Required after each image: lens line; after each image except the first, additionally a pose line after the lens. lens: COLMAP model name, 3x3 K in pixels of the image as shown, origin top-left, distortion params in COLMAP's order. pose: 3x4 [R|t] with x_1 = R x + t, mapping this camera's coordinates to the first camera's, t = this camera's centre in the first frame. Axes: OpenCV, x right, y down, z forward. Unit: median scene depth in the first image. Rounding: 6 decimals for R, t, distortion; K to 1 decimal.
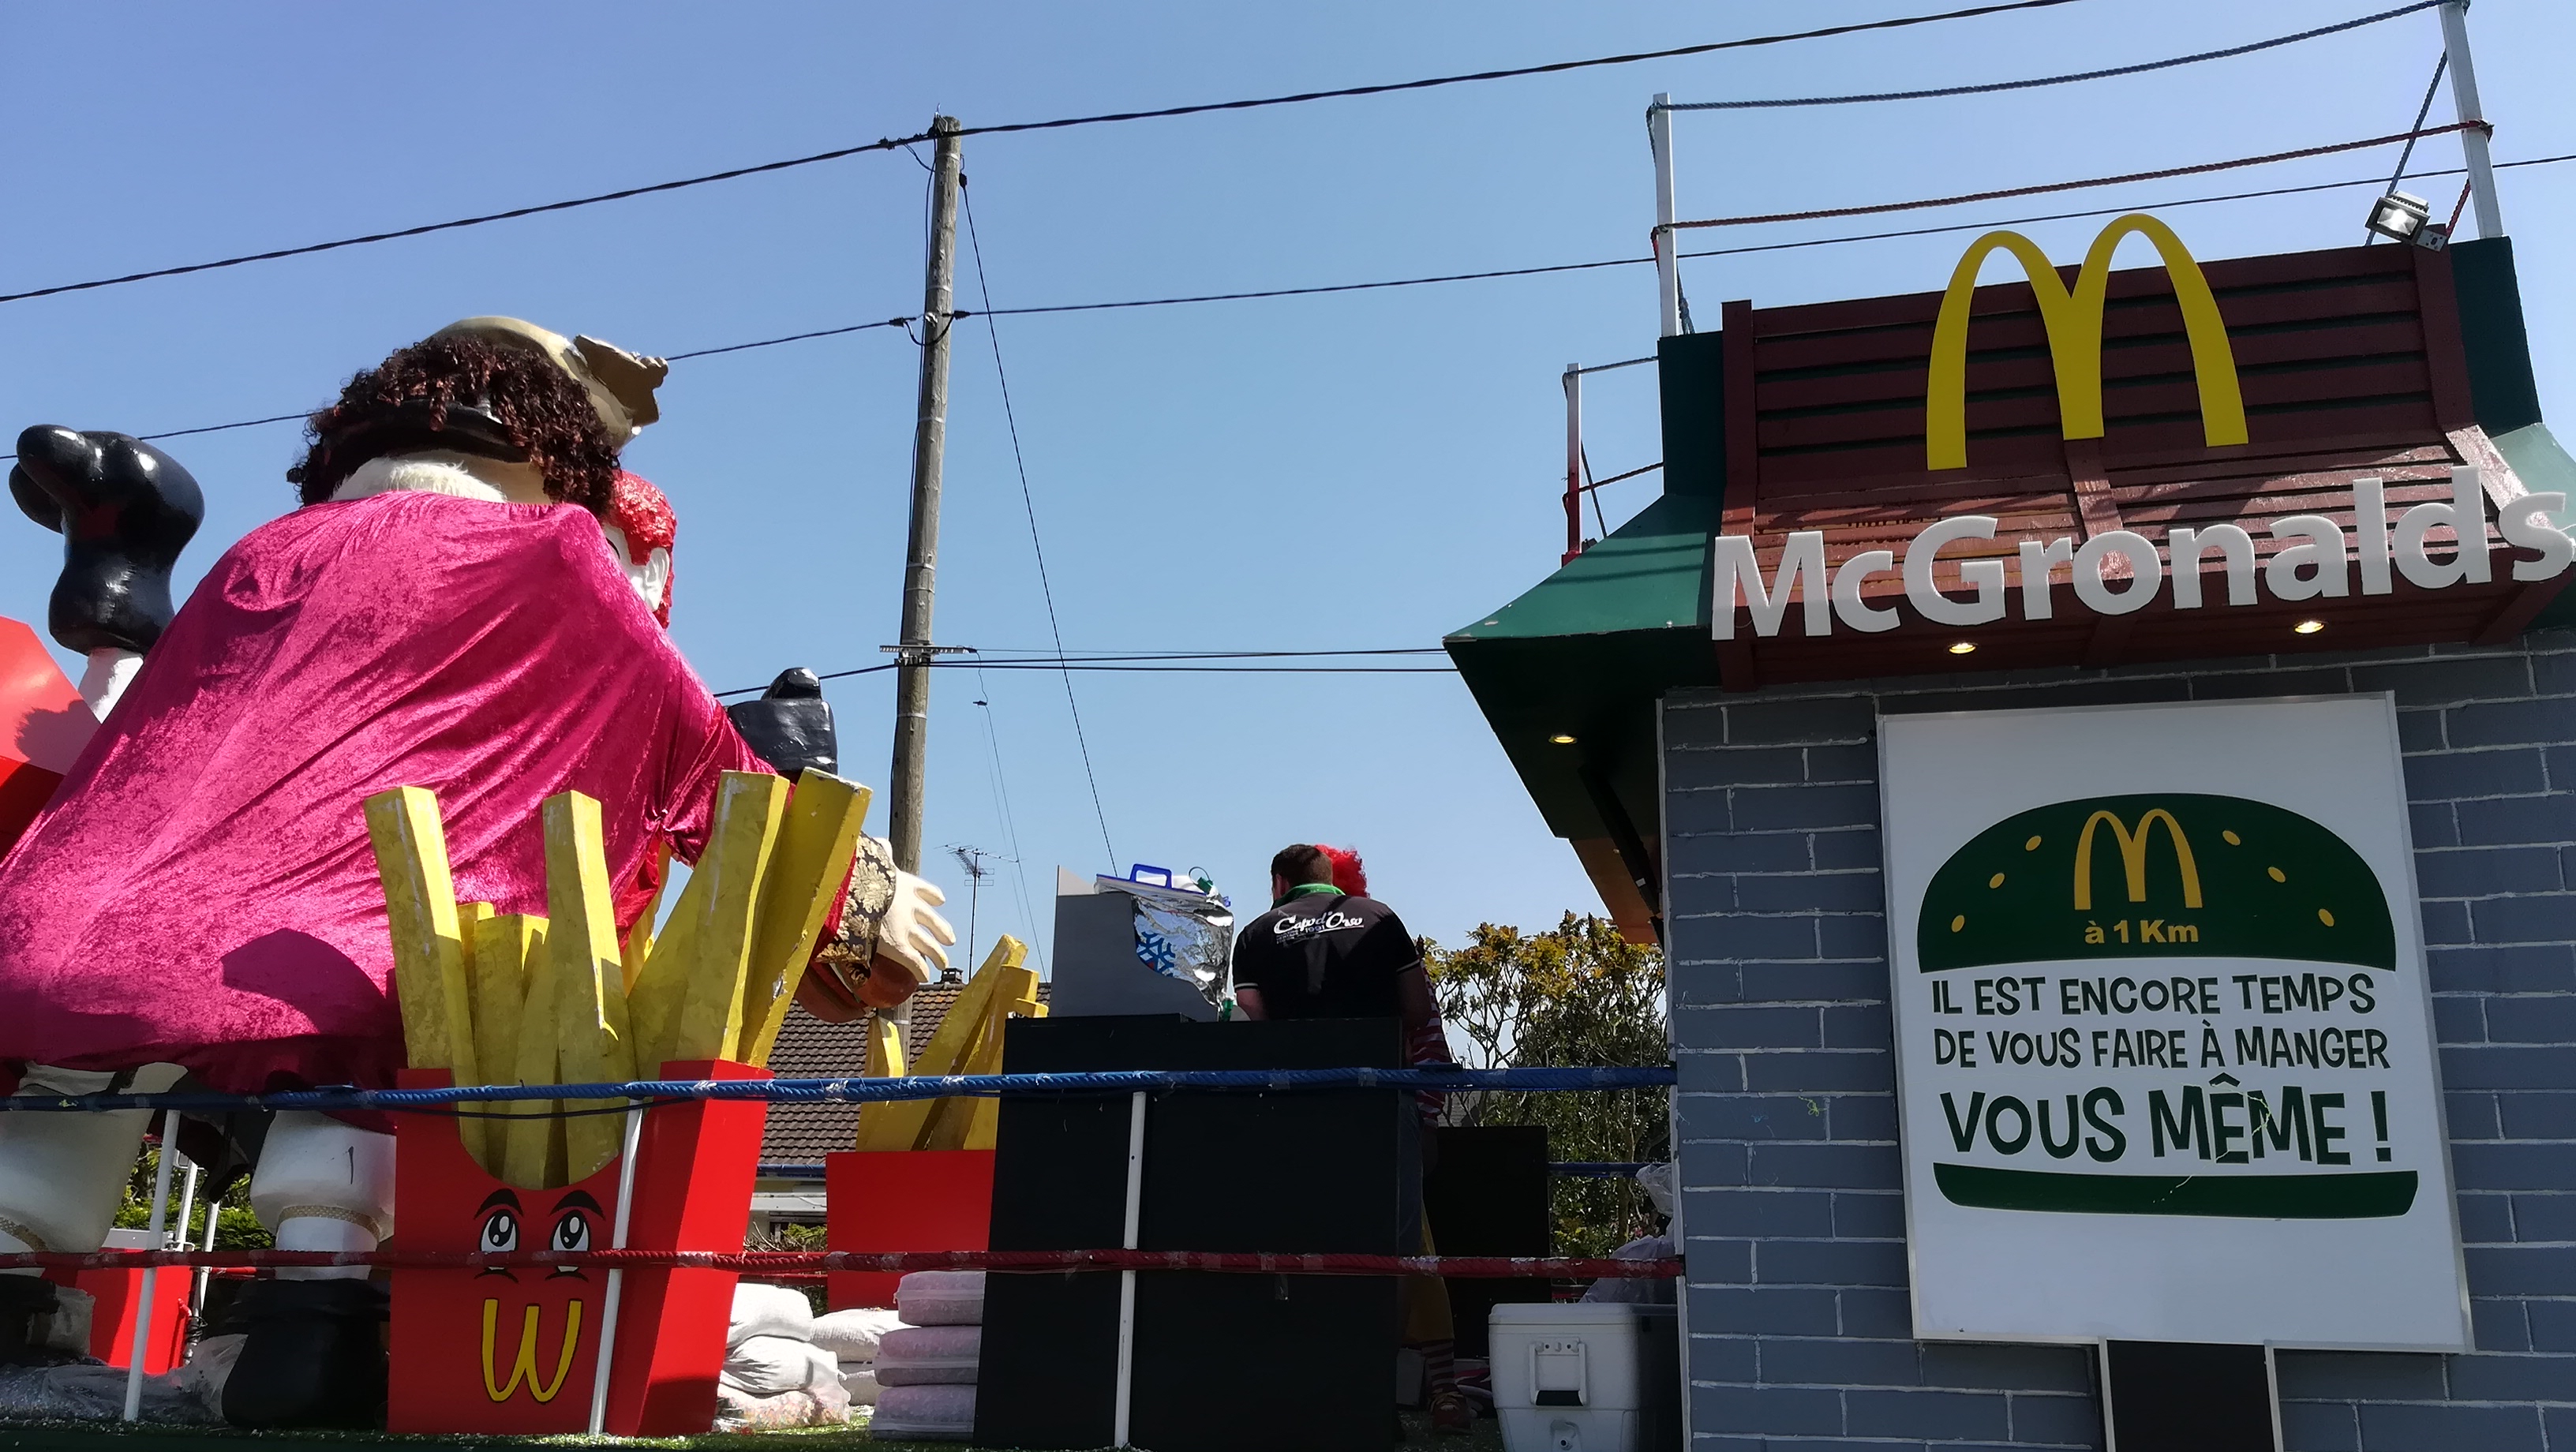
lens RADIAL K [[2127.0, 0, 1287.0], [0, 2127.0, 719.3], [0, 0, 1]] dist [0.080926, -0.133158]
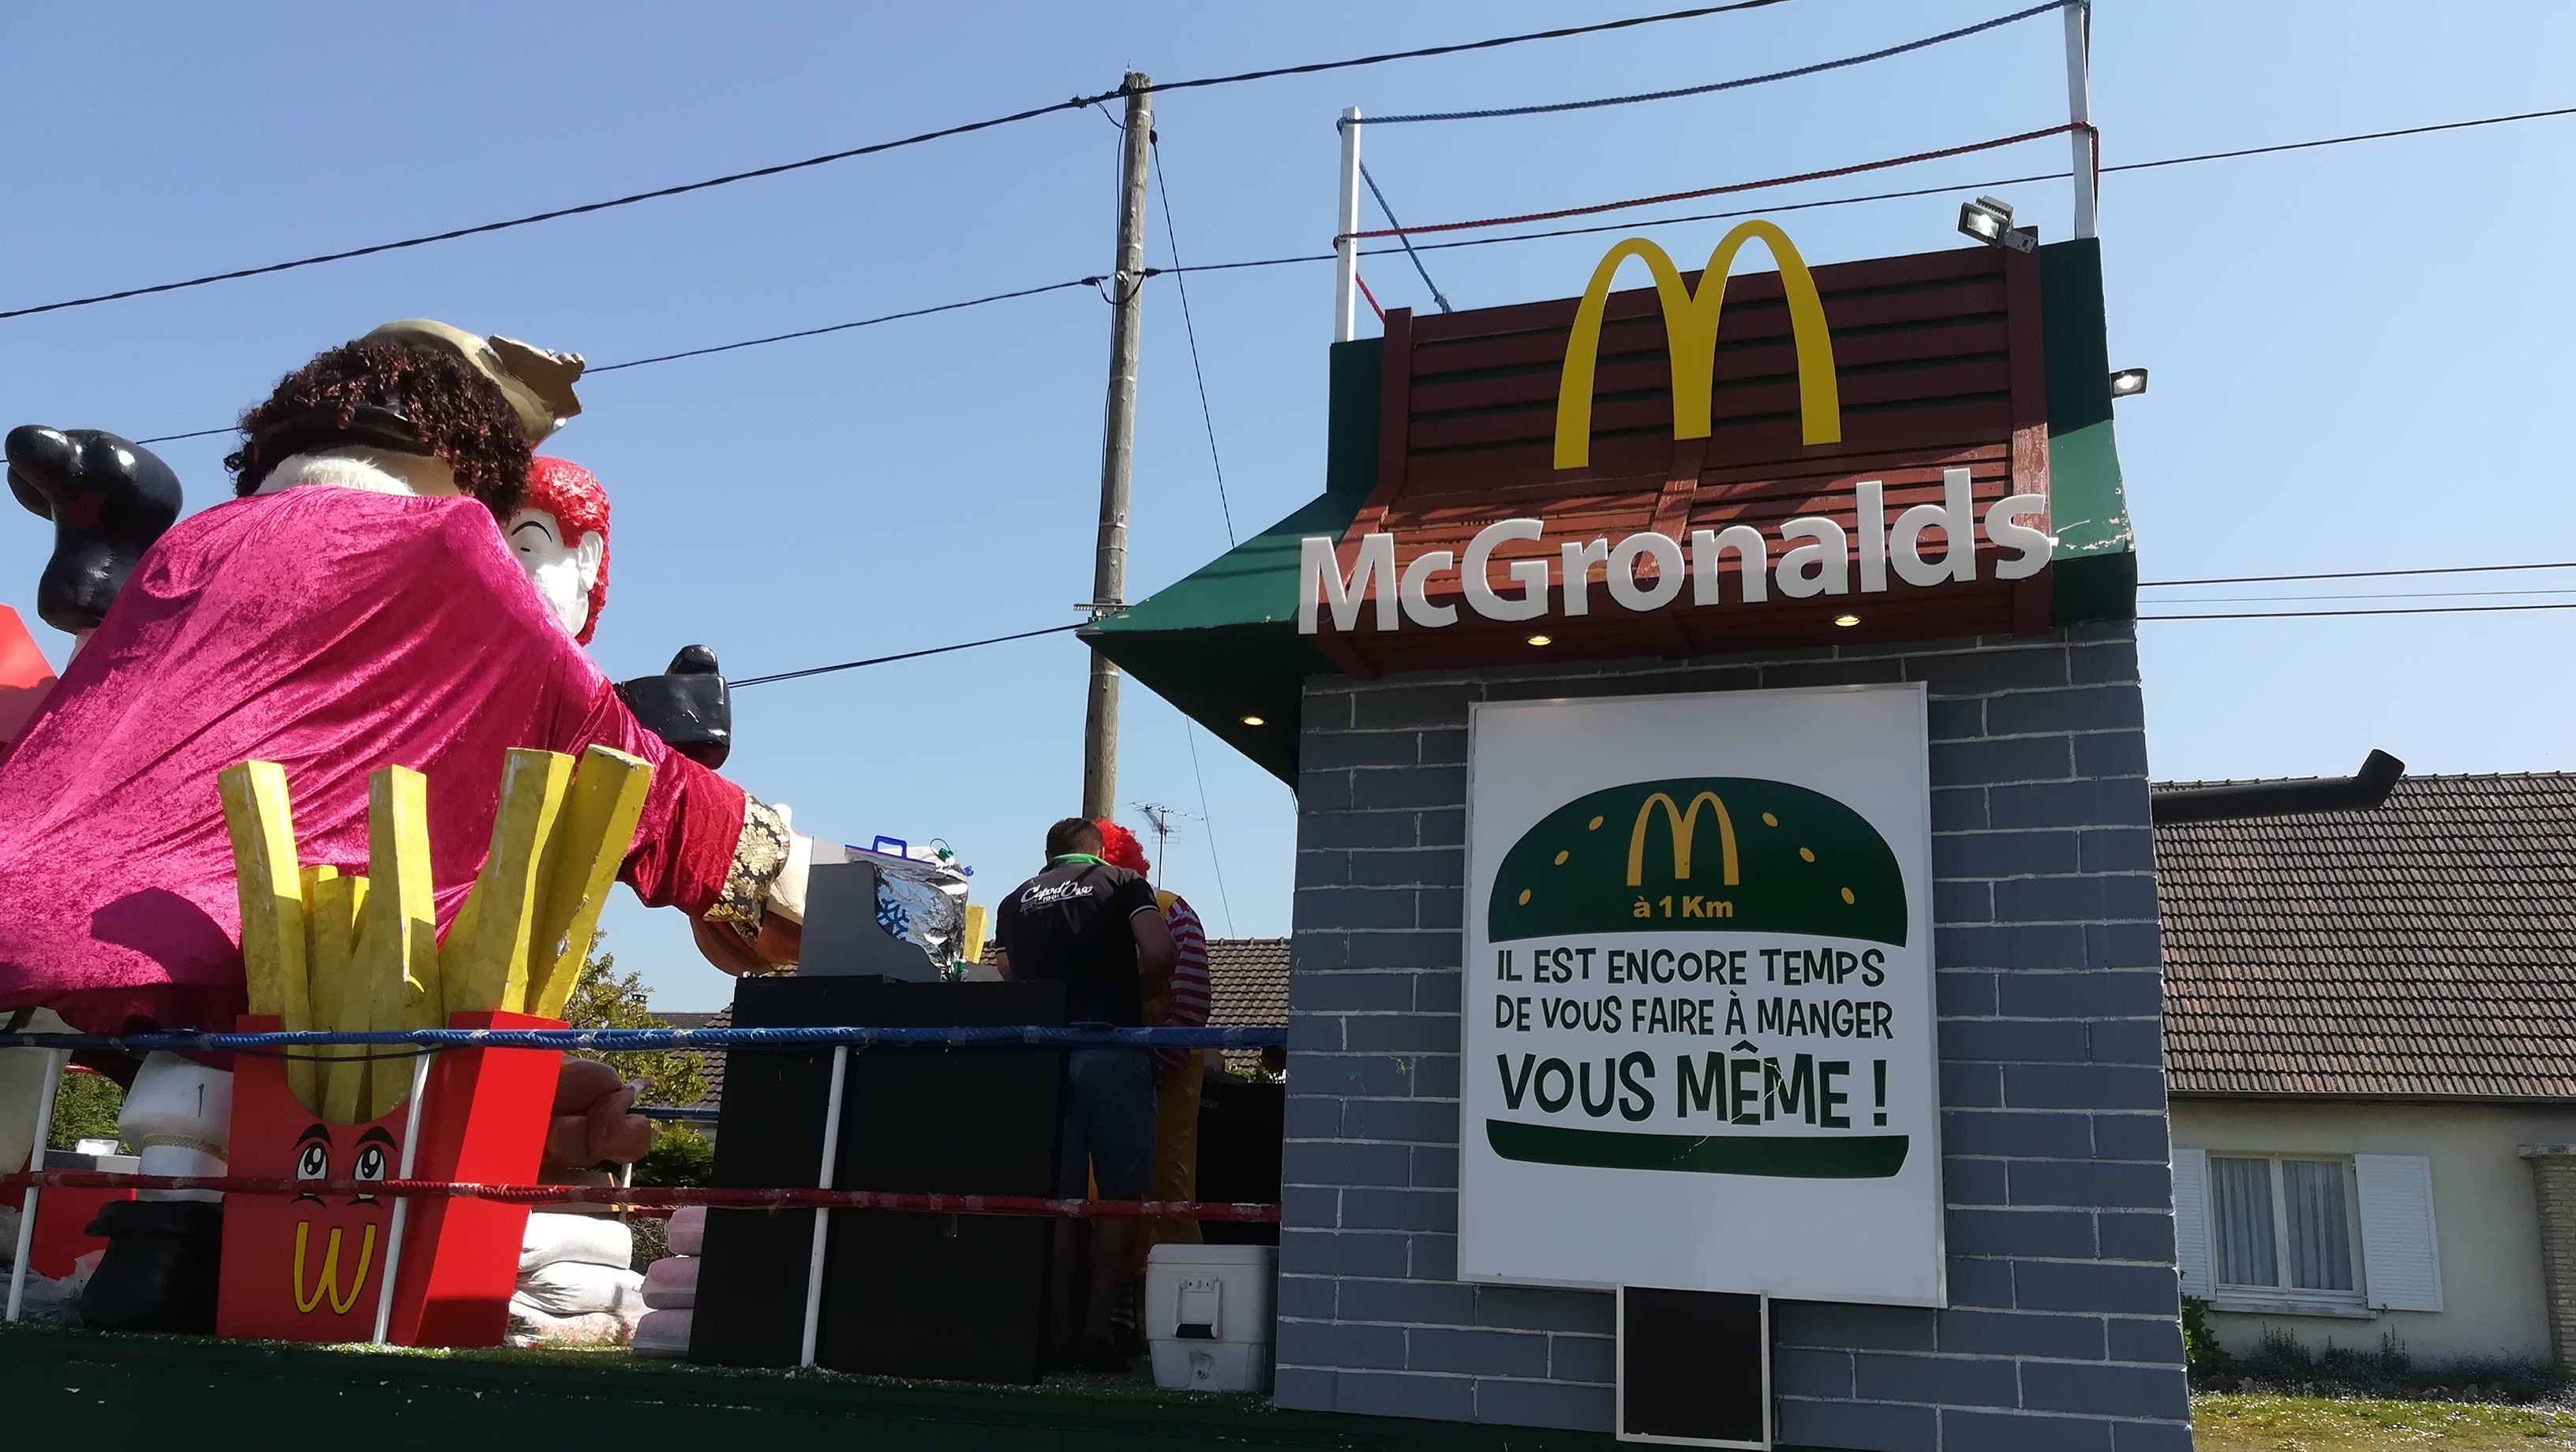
lens RADIAL K [[2127.0, 0, 1283.2], [0, 2127.0, 735.4], [0, 0, 1]] dist [0.080926, -0.133158]
pose [[0.995892, 0.001520, -0.090539, 0.231102], [0.001037, 0.999602, 0.028185, -0.012990], [0.090546, -0.028163, 0.995494, -0.056033]]
